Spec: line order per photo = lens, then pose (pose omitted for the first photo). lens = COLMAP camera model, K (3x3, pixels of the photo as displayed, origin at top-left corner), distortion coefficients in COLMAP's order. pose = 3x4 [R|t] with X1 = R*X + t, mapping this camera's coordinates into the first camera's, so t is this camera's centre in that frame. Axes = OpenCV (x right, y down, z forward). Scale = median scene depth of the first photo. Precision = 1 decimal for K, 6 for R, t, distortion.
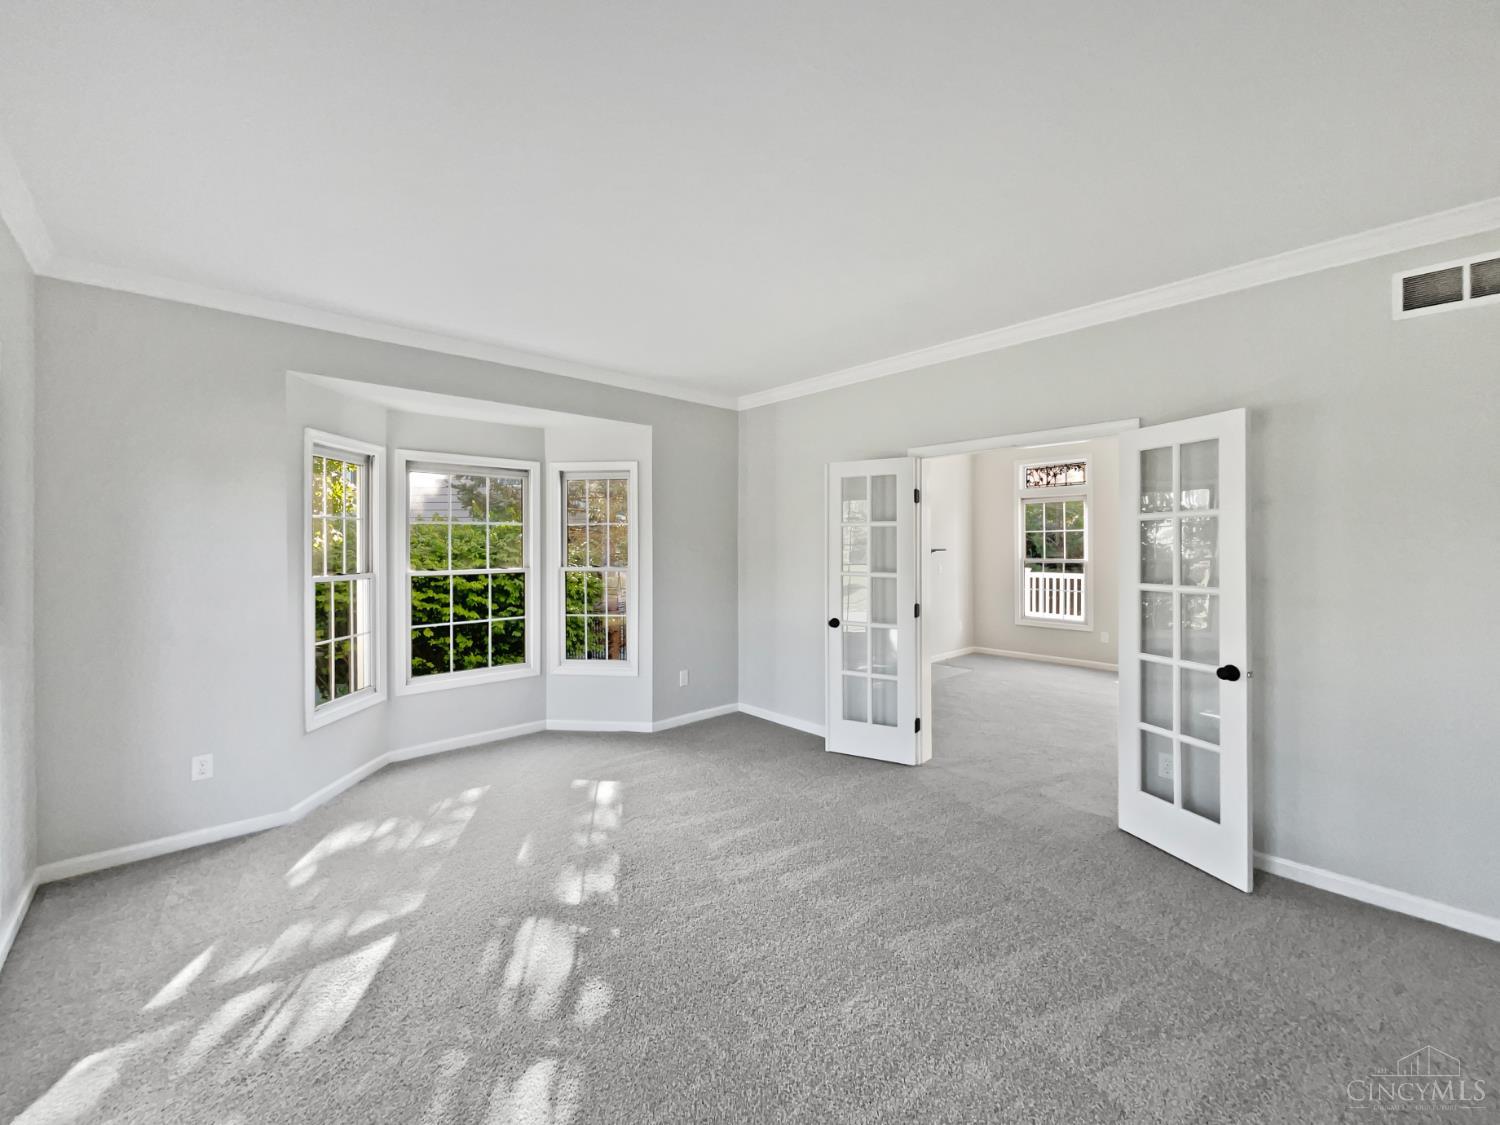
lens RADIAL K [[621.2, 0, 746.5], [0, 621.2, 542.2], [0, 0, 1]] dist [-0.000008, 0.000014]
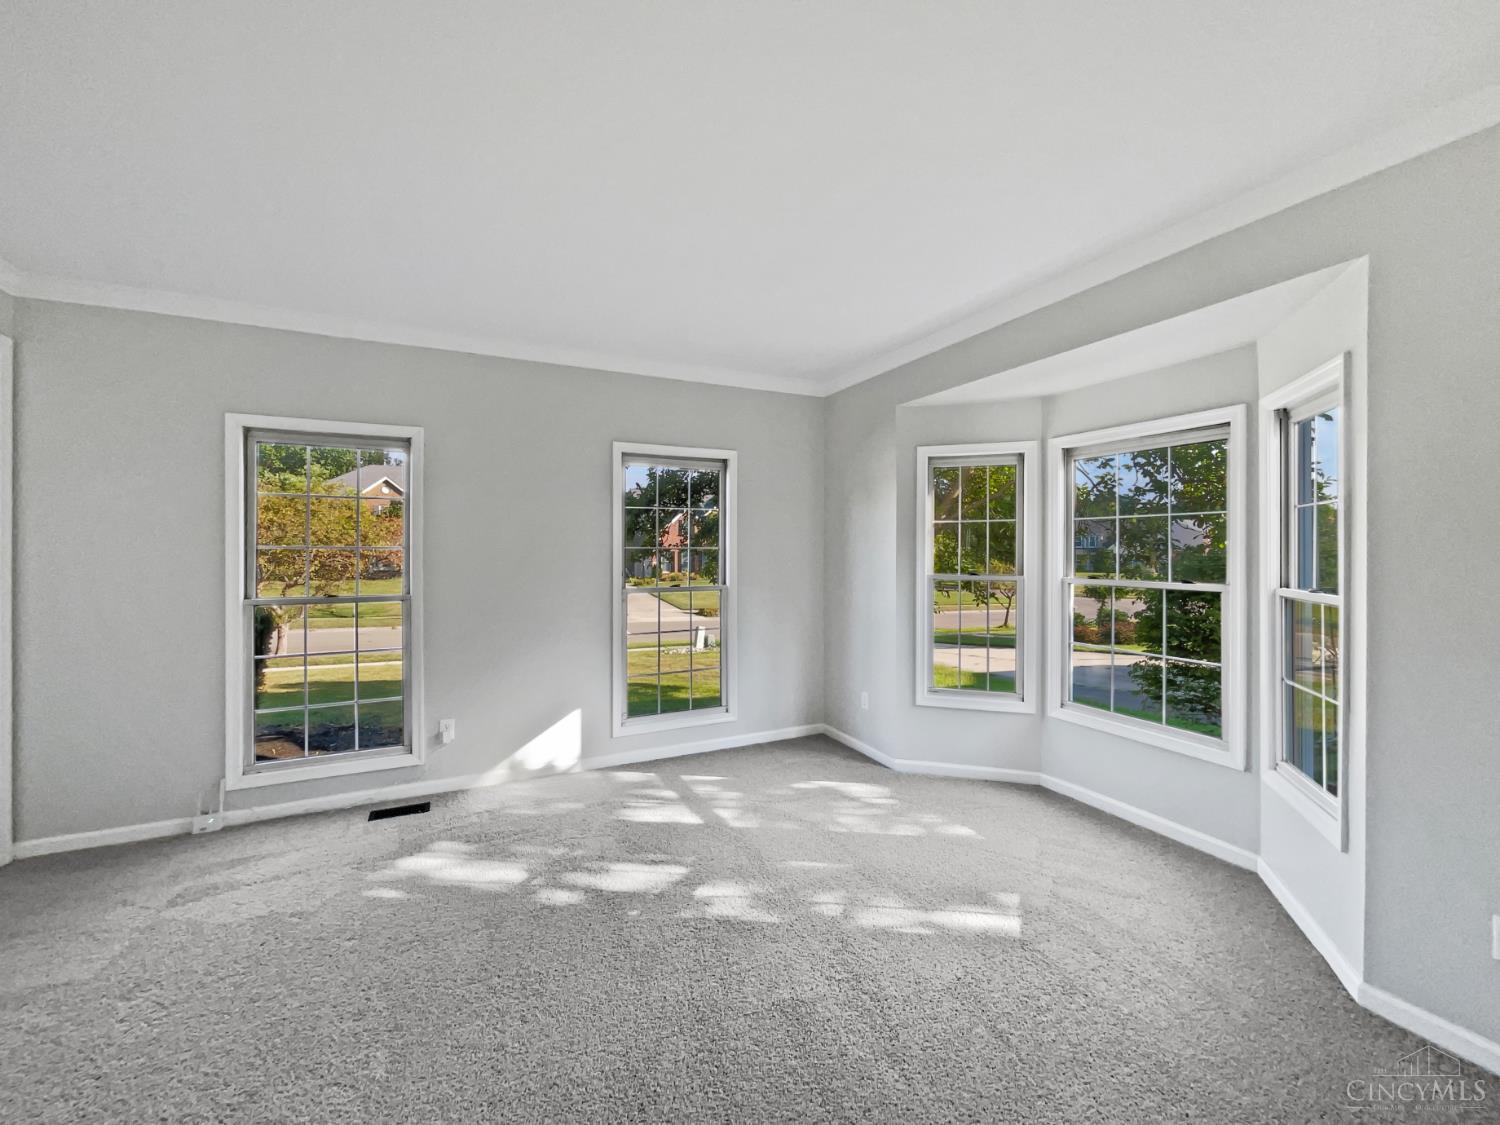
lens RADIAL K [[621.2, 0, 746.5], [0, 621.2, 542.2], [0, 0, 1]] dist [-0.000008, 0.000014]
pose [[-0.310033, -0.003816, -0.950718, 0.576299], [0.004831, 0.999973, -0.005589, 0.002326], [0.950713, -0.006326, -0.310006, 1.178518]]
